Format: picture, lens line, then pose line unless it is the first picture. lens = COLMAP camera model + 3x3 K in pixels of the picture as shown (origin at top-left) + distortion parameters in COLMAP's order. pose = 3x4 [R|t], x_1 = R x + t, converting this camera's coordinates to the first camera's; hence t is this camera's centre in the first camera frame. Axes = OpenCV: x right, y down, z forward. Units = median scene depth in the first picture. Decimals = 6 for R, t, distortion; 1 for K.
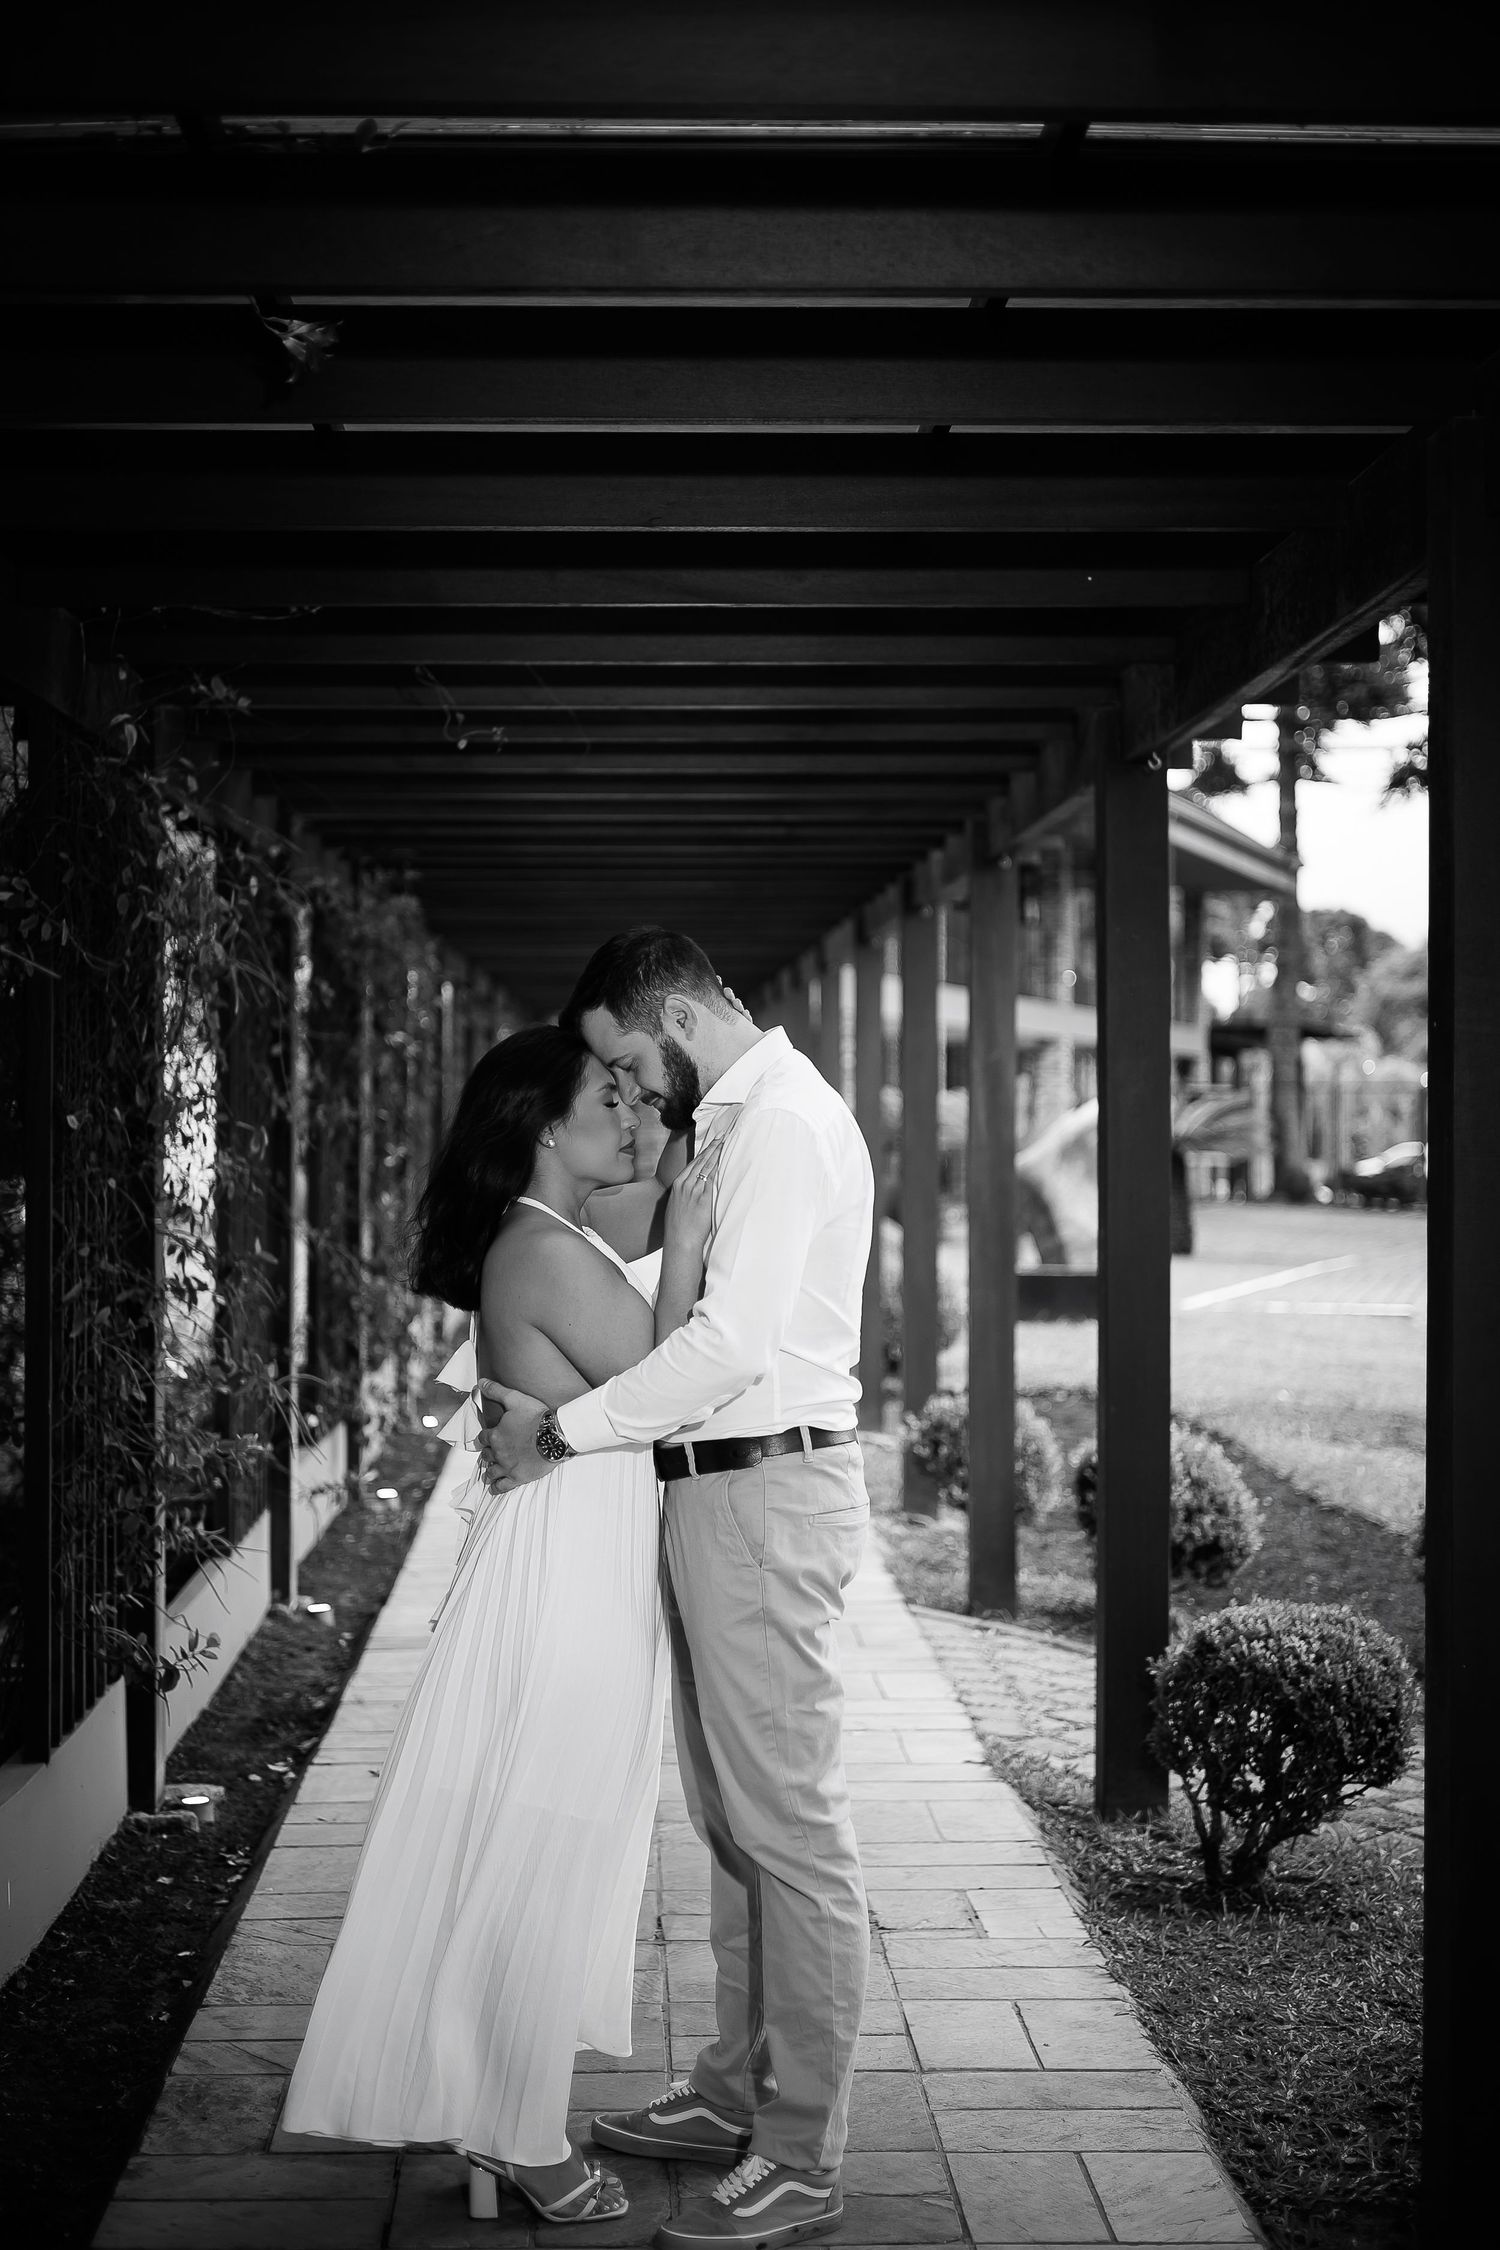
lens RADIAL K [[3247.8, 0, 753.2], [0, 3247.8, 1115.8], [0, 0, 1]] dist [0.011274, -0.133491]
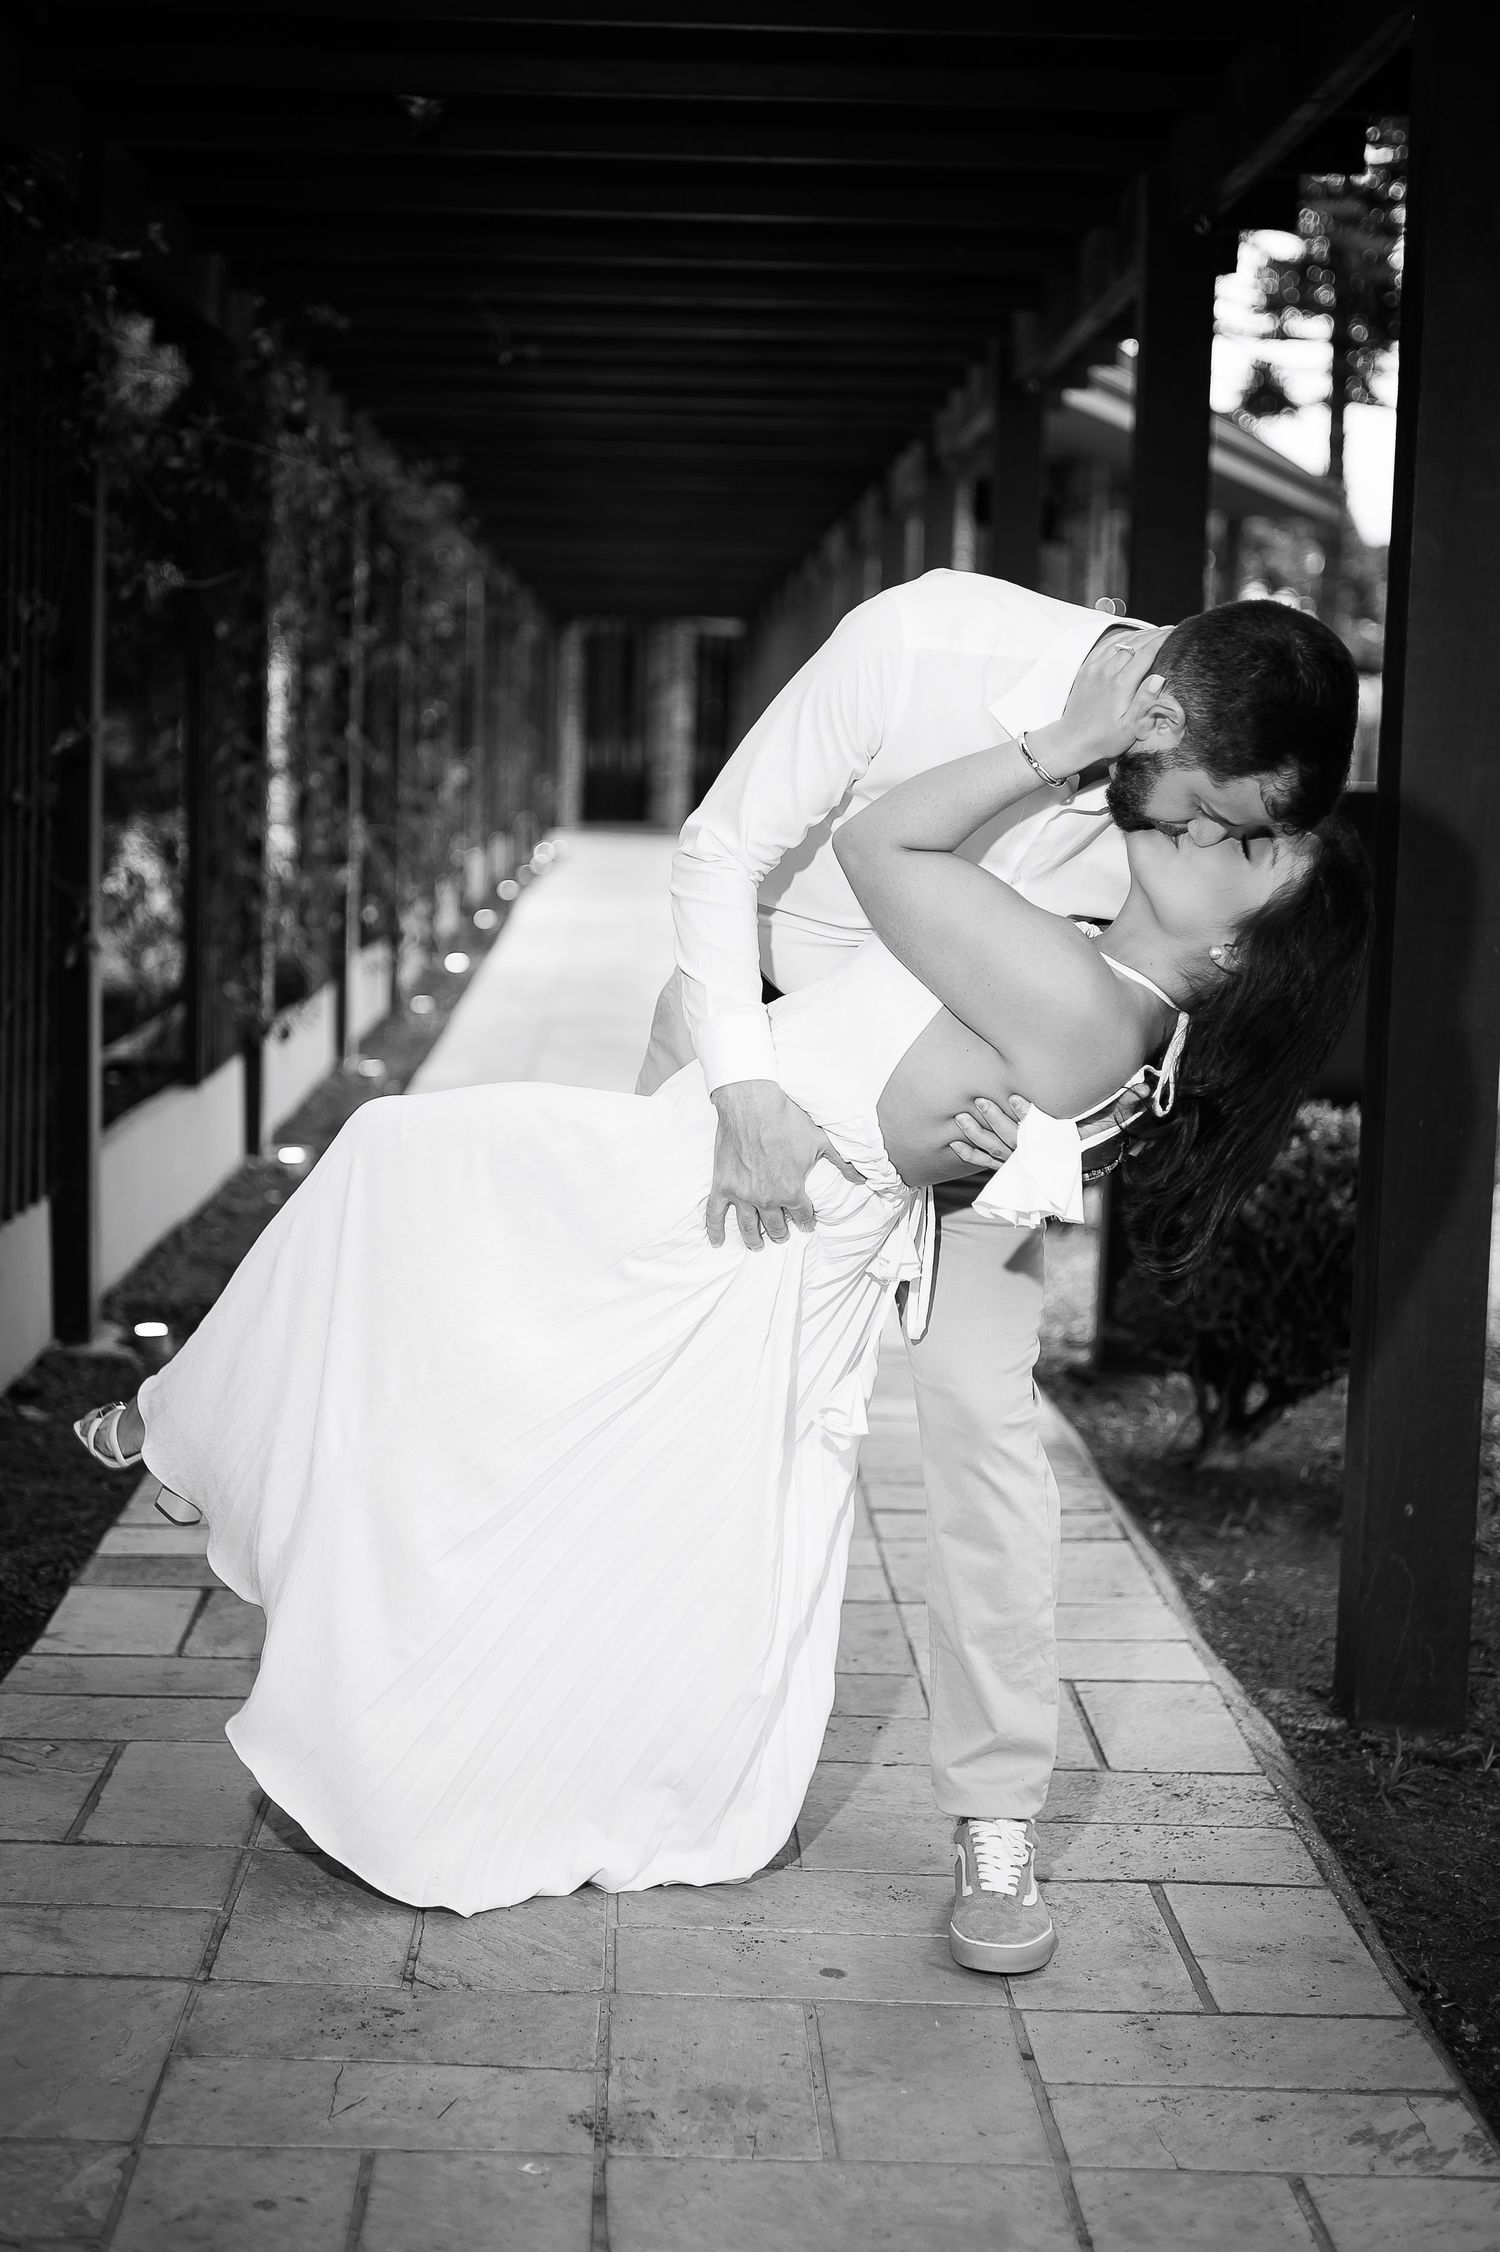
lens RADIAL K [[3374.6, 0, 750.0], [0, 3374.6, 1126.0], [0, 0, 1]] dist [0.022440, -0.109432]
pose [[0.999612, 0.027235, -0.005853, 0.031581], [-0.026407, 0.993335, 0.112196, 0.046708], [0.008869, -0.111998, 0.993669, -0.477725]]
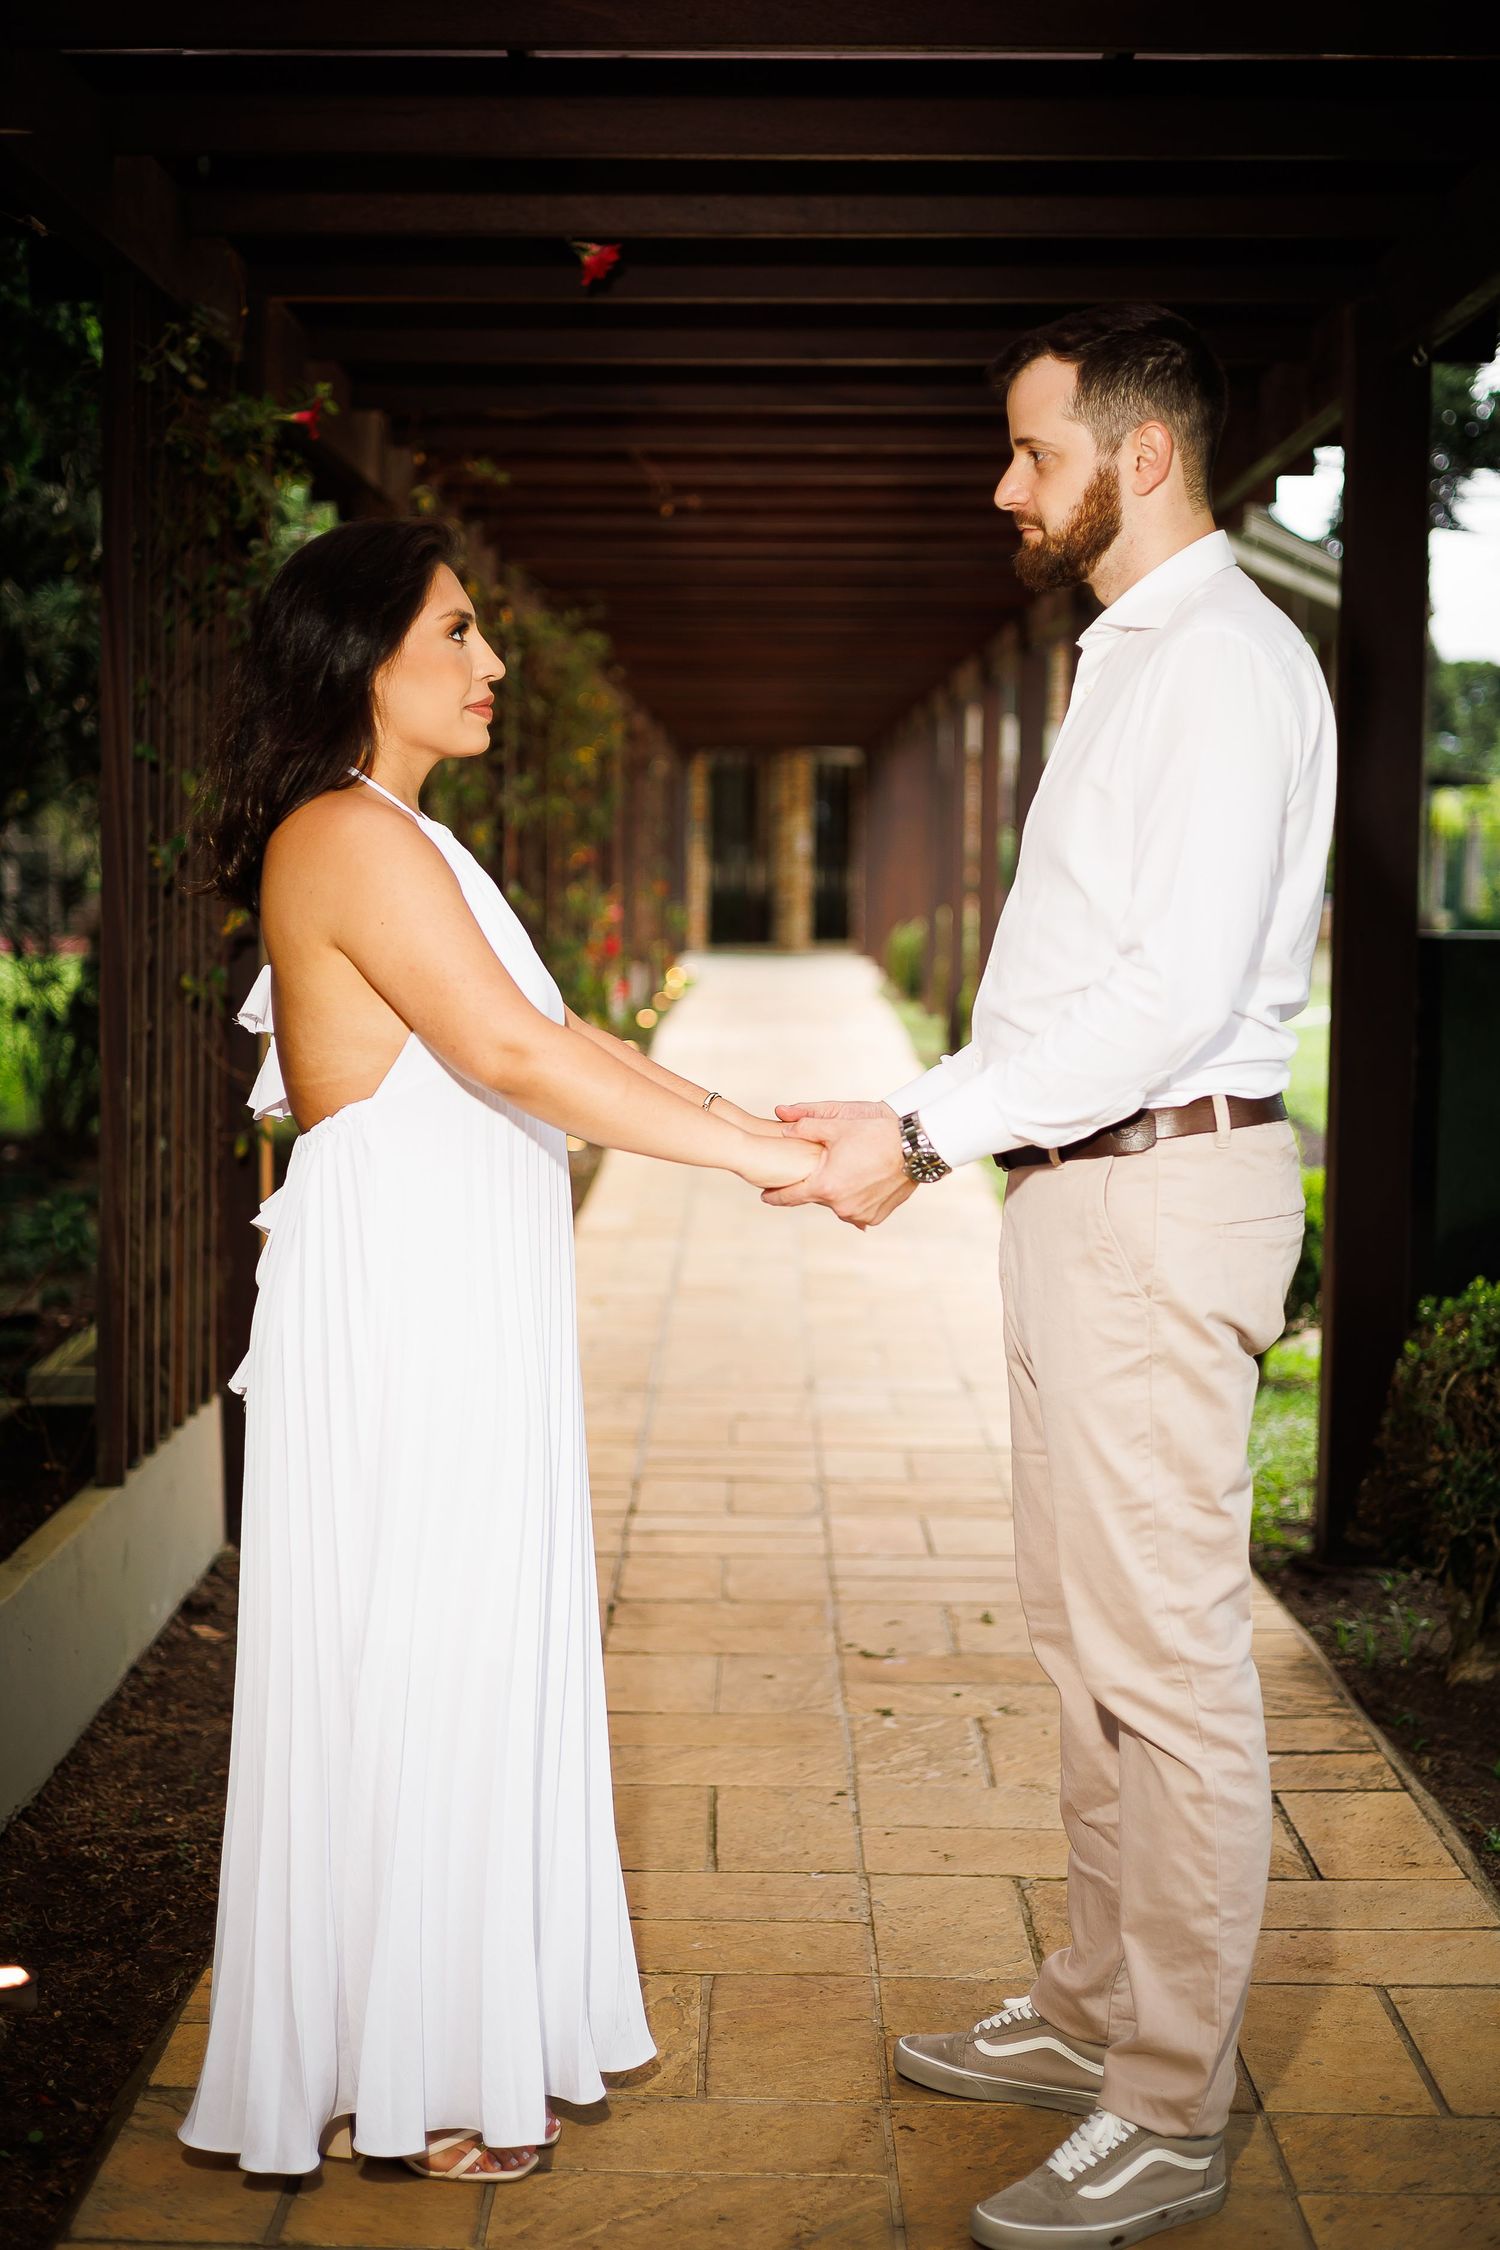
lens RADIAL K [[3214.0, 0, 750.0], [0, 3214.0, 1125.0], [0, 0, 1]] dist [0.017300, -0.073633]
pose [[0.999049, 0.011554, -0.042033, 0.001749], [-0.008092, 0.996630, 0.081627, 0.031630], [0.042835, -0.081209, 0.995776, -0.365977]]
